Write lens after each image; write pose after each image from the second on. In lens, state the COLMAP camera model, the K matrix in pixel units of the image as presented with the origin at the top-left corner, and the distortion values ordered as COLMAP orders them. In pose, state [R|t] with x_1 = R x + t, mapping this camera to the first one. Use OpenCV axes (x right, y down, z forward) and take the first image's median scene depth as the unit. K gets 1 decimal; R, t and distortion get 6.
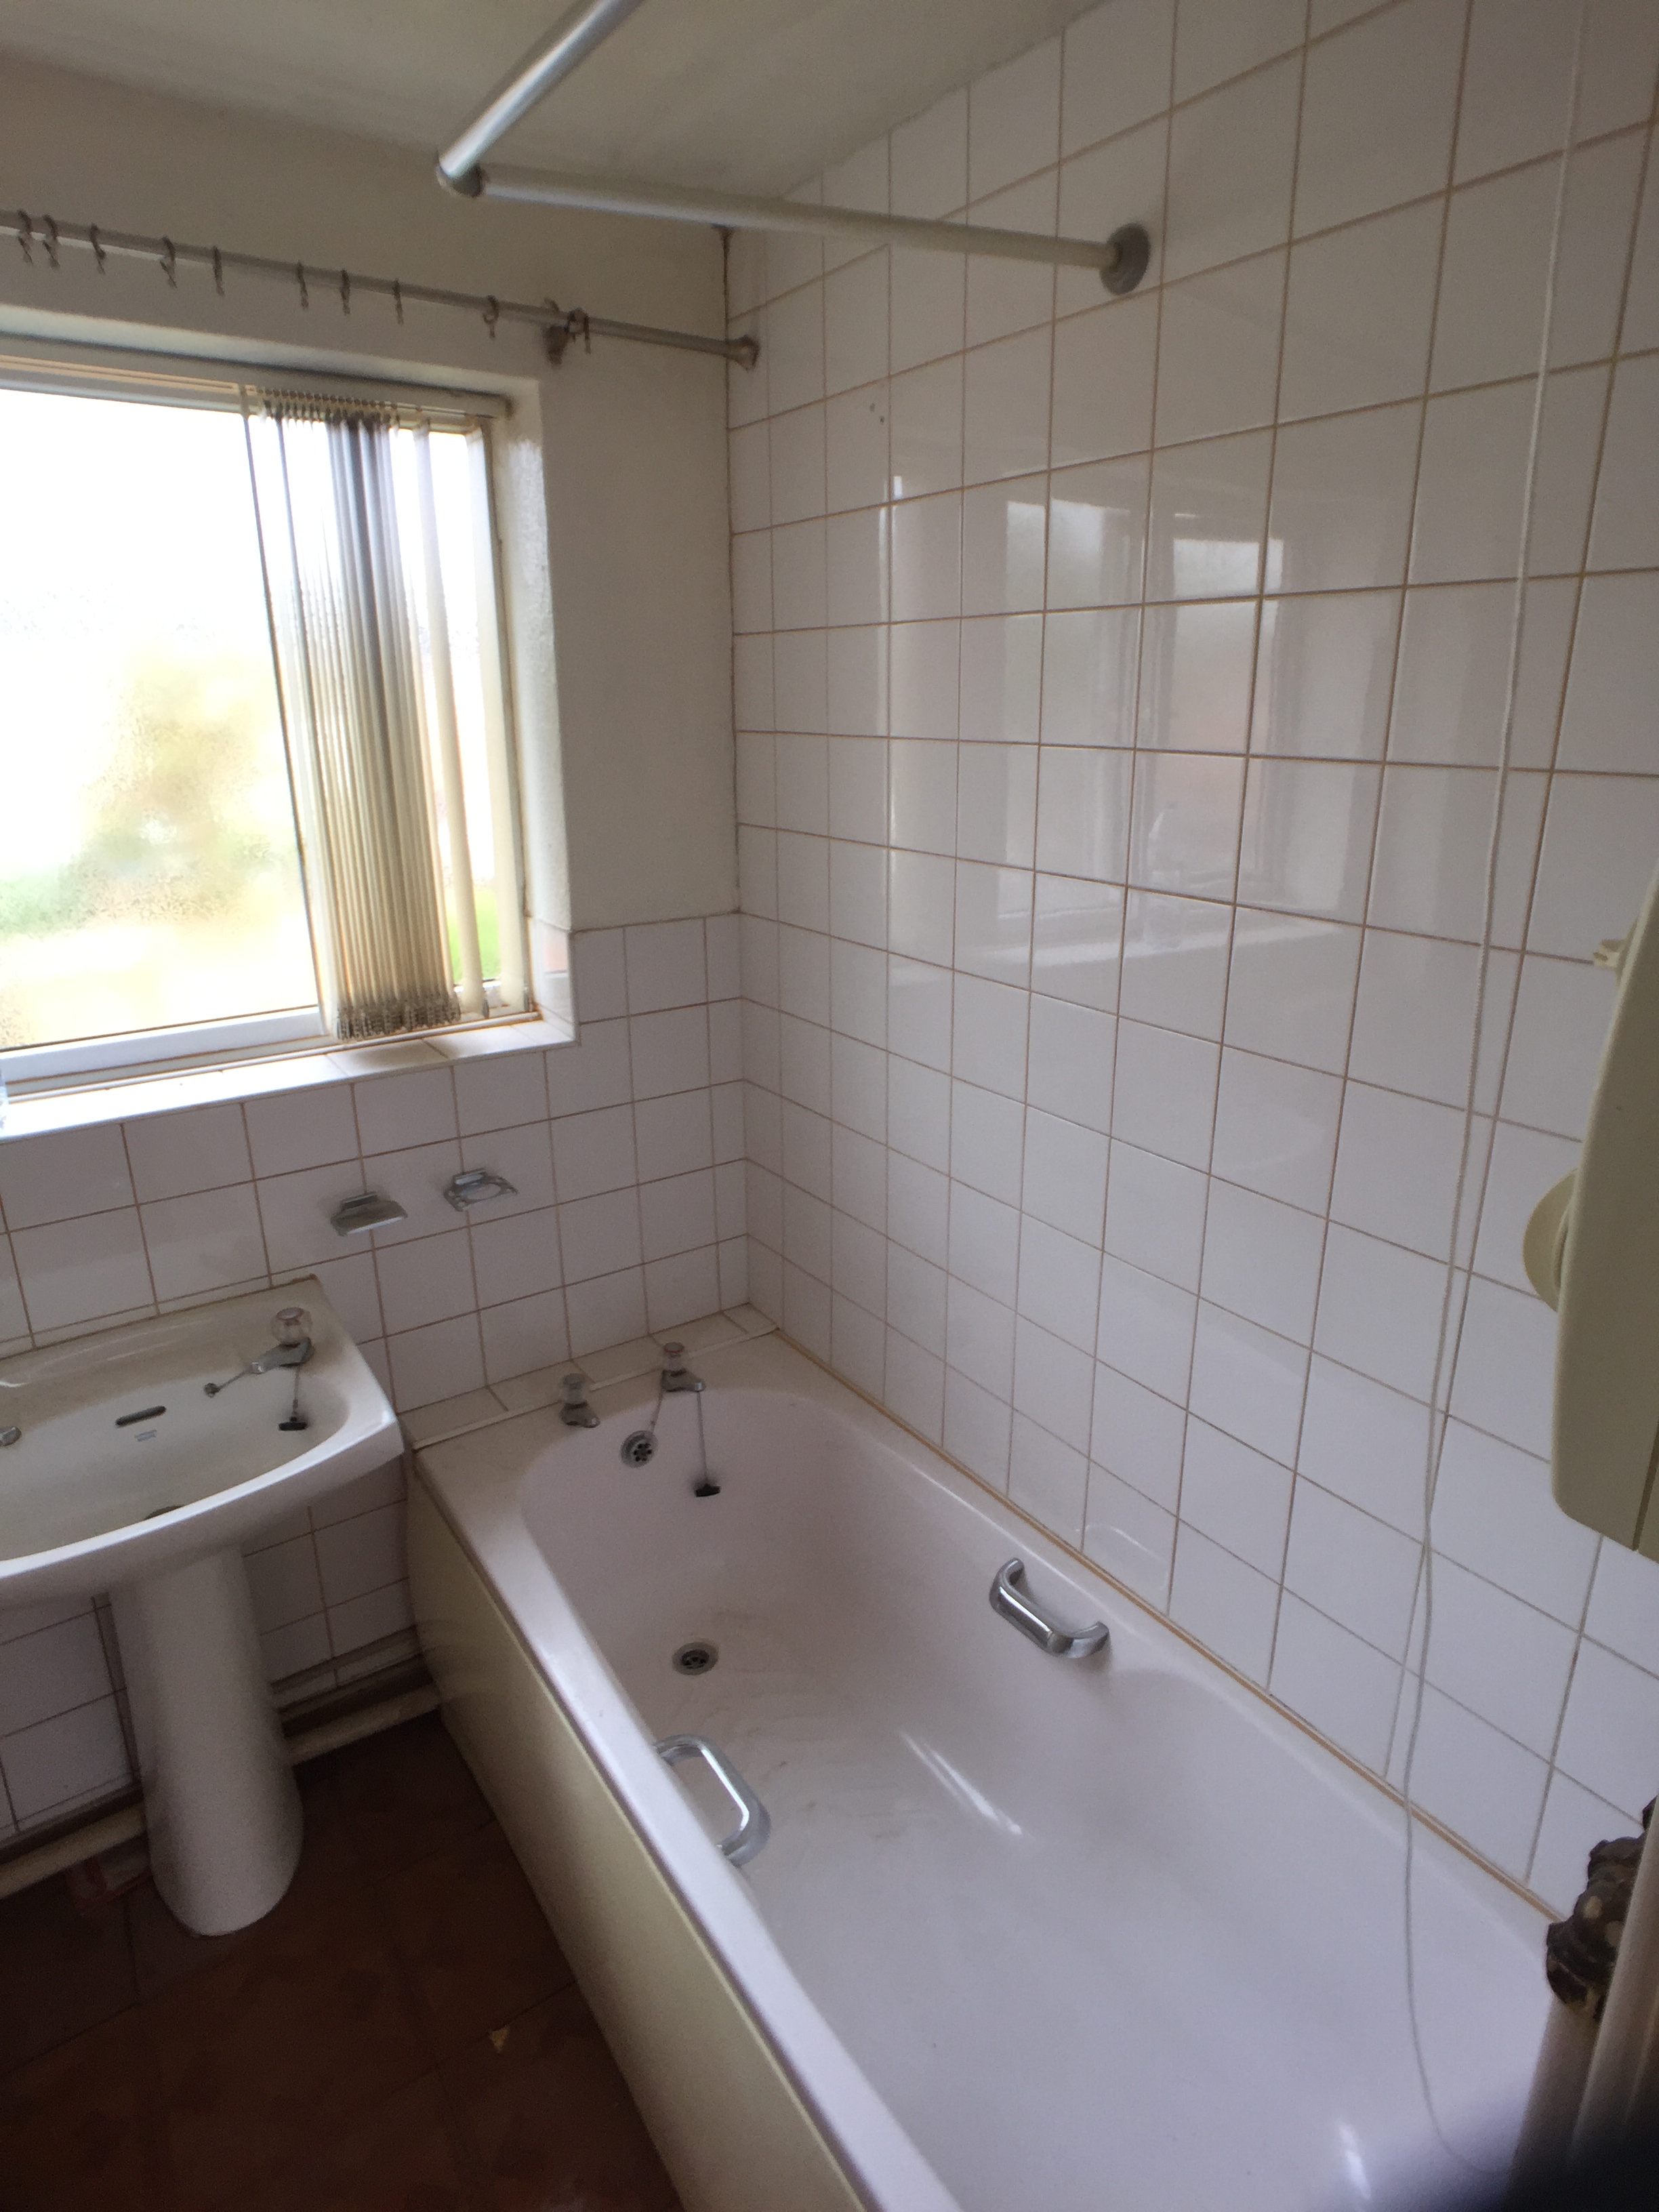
lens RADIAL K [[1215.8, 0, 821.5], [0, 1215.8, 1064.2], [0, 0, 1]] dist [-0.020743, 0.002244]
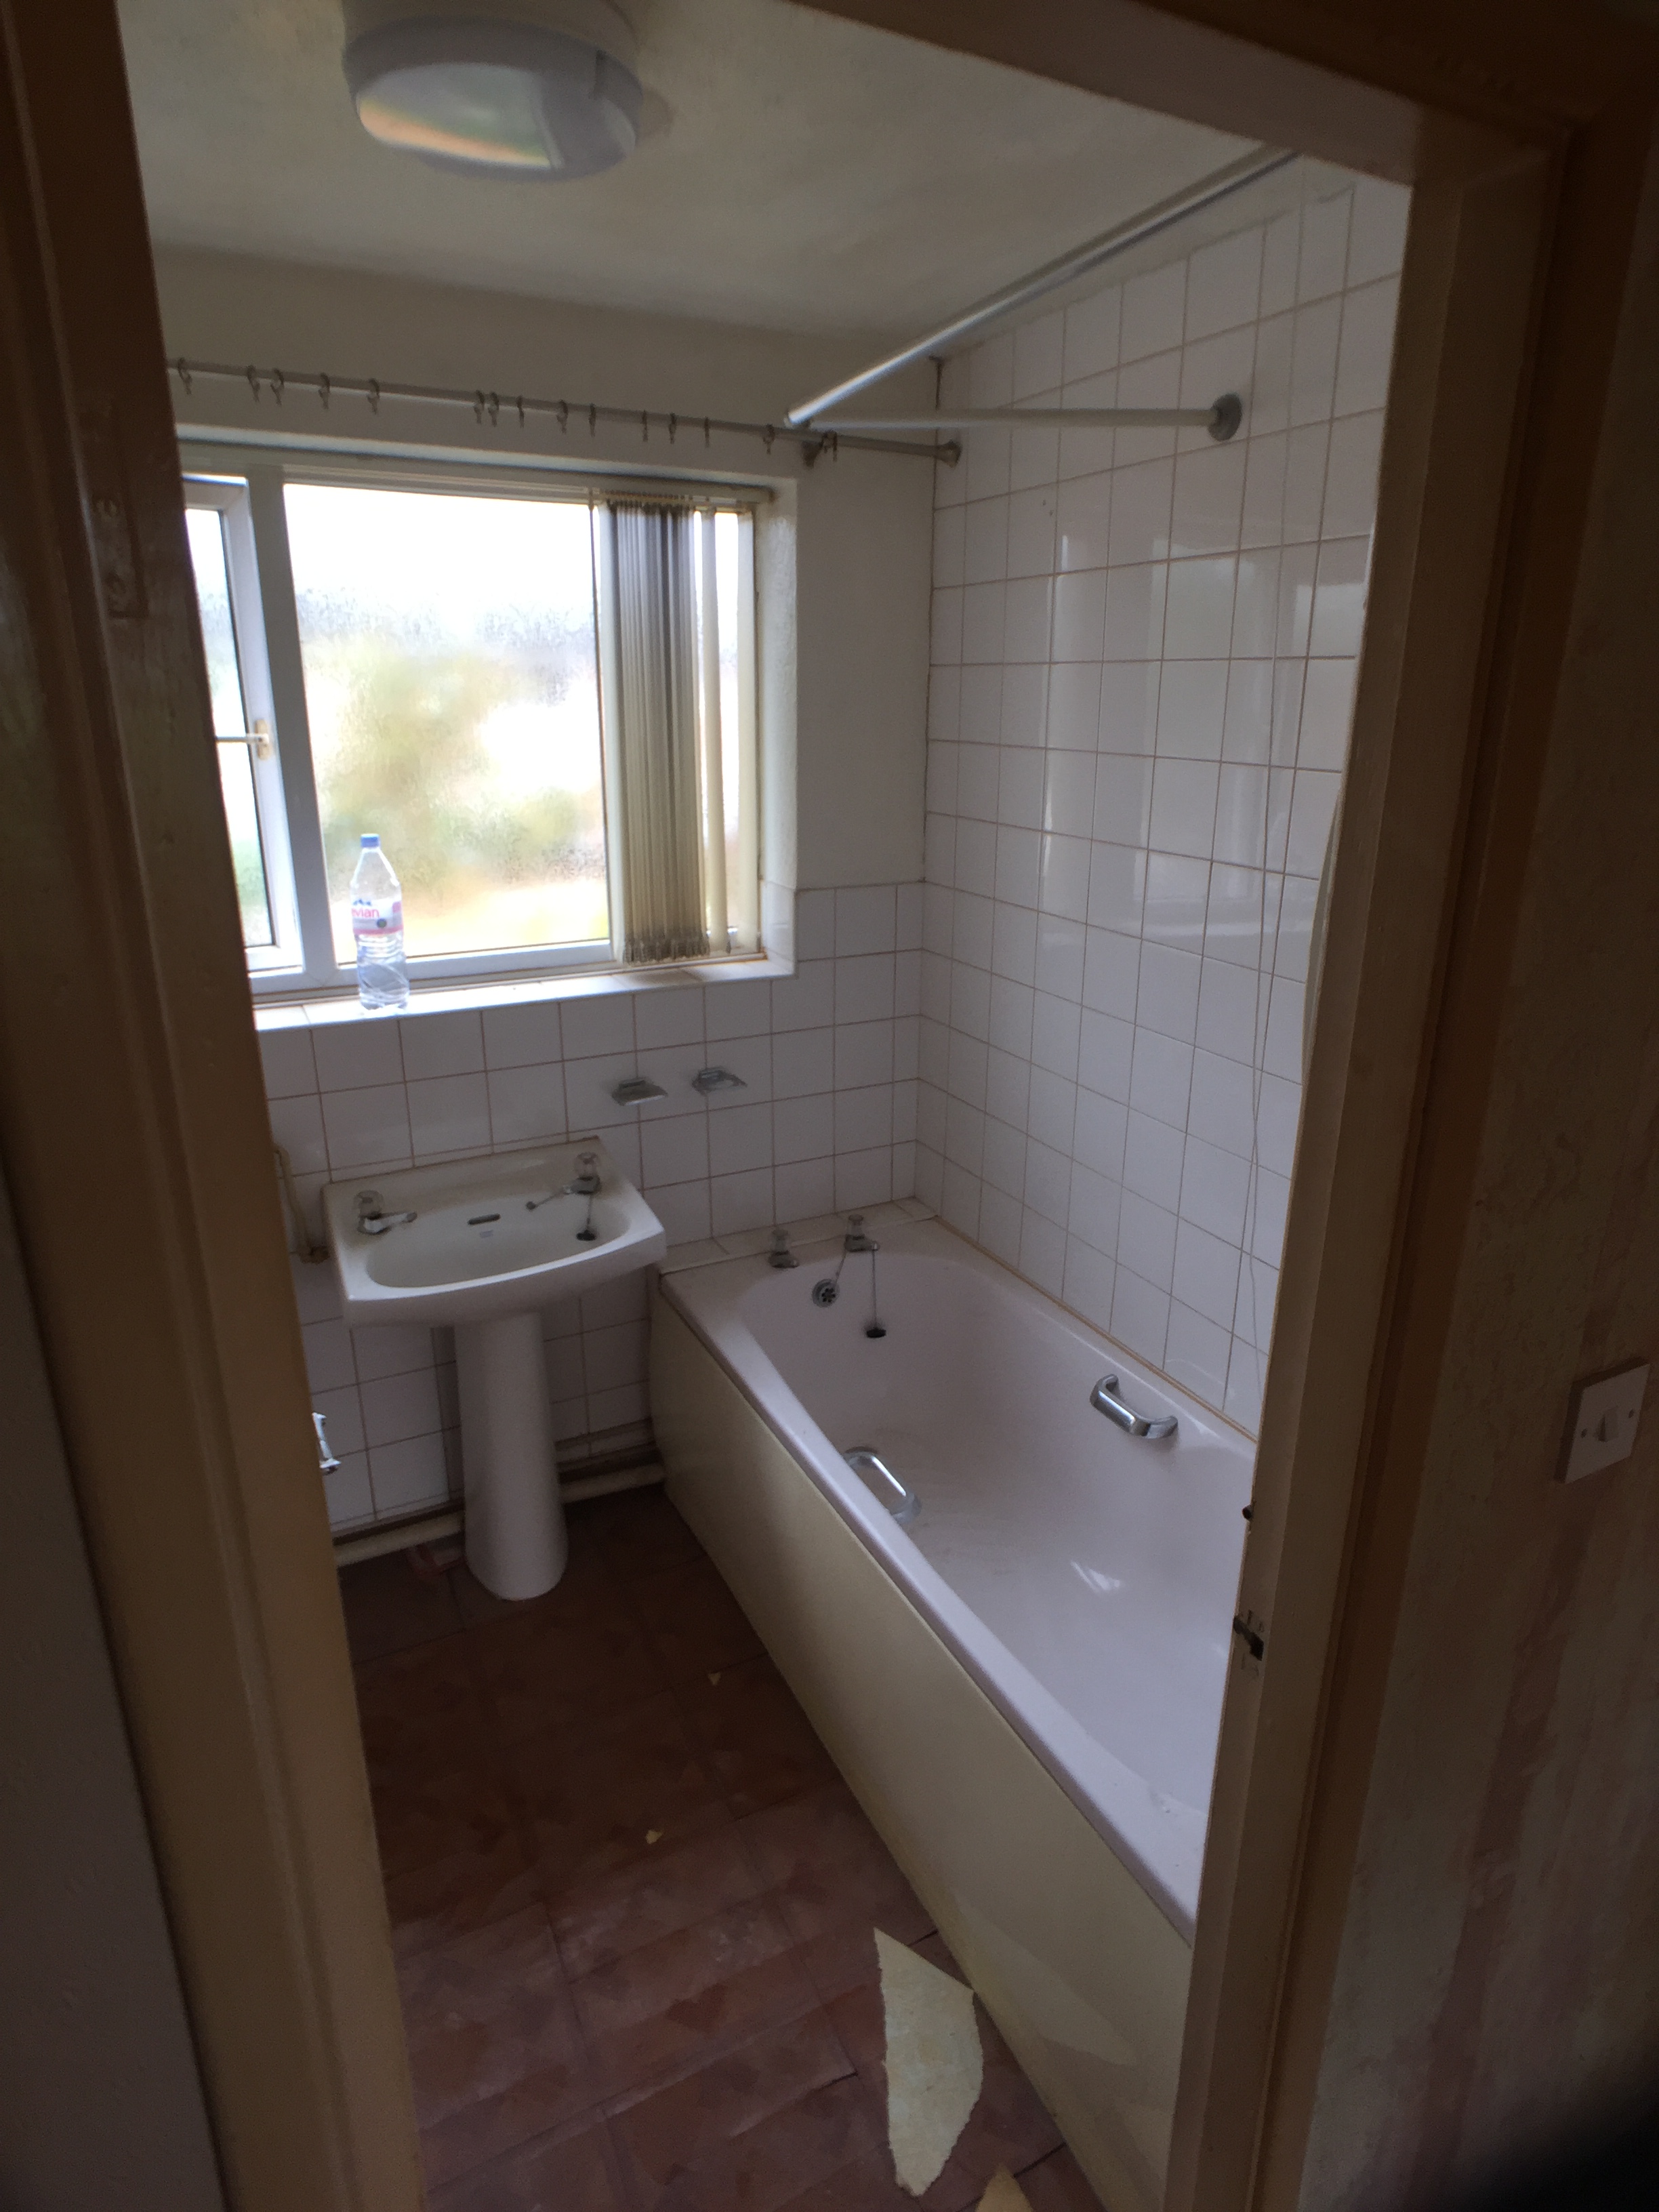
lens RADIAL K [[1240.3, 0, 836.8], [0, 1240.3, 1073.6], [0, 0, 1]] dist [-0.048803, 0.040040]
pose [[0.992207, 0.049437, -0.114372, 0.000526], [-0.049198, 0.998777, 0.004921, 0.084689], [0.114475, 0.000744, 0.993426, -0.343728]]
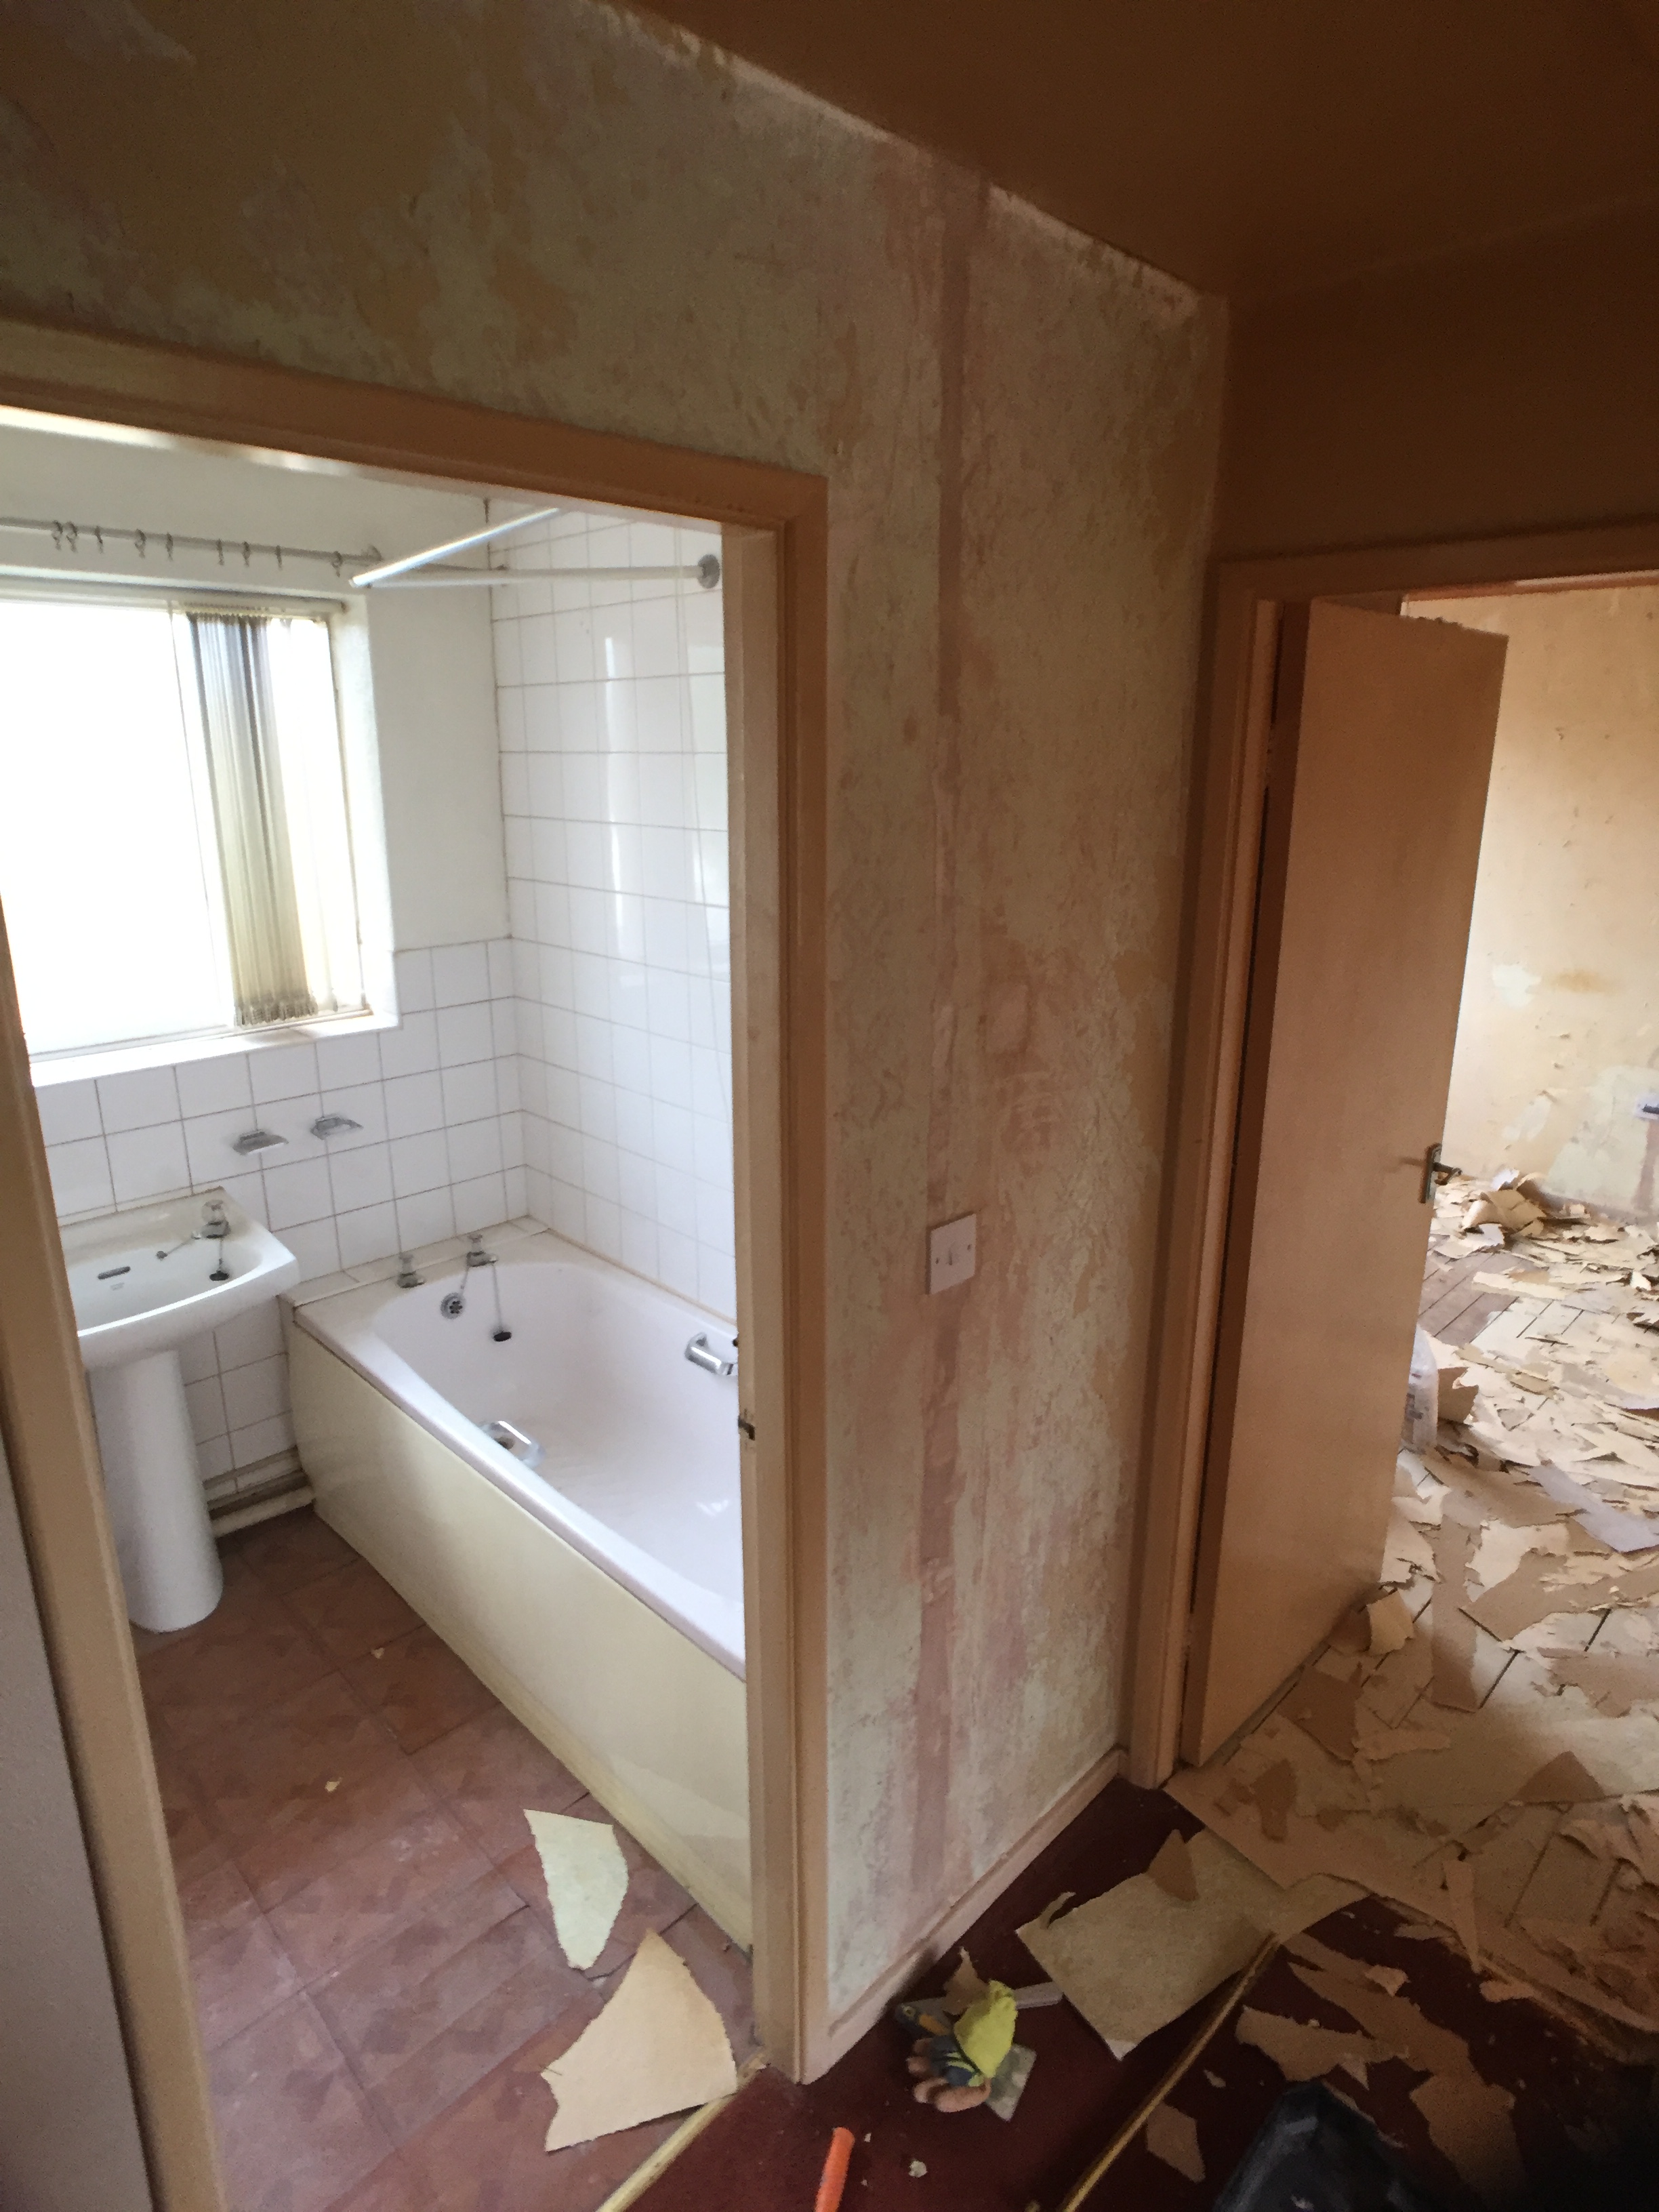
lens RADIAL K [[1240.3, 0, 836.8], [0, 1240.3, 1073.6], [0, 0, 1]] dist [-0.048803, 0.040040]
pose [[0.982948, -0.039121, 0.179673, 0.051736], [0.046181, 0.998310, -0.035279, 0.124706], [-0.177990, 0.042975, 0.983094, -0.604386]]
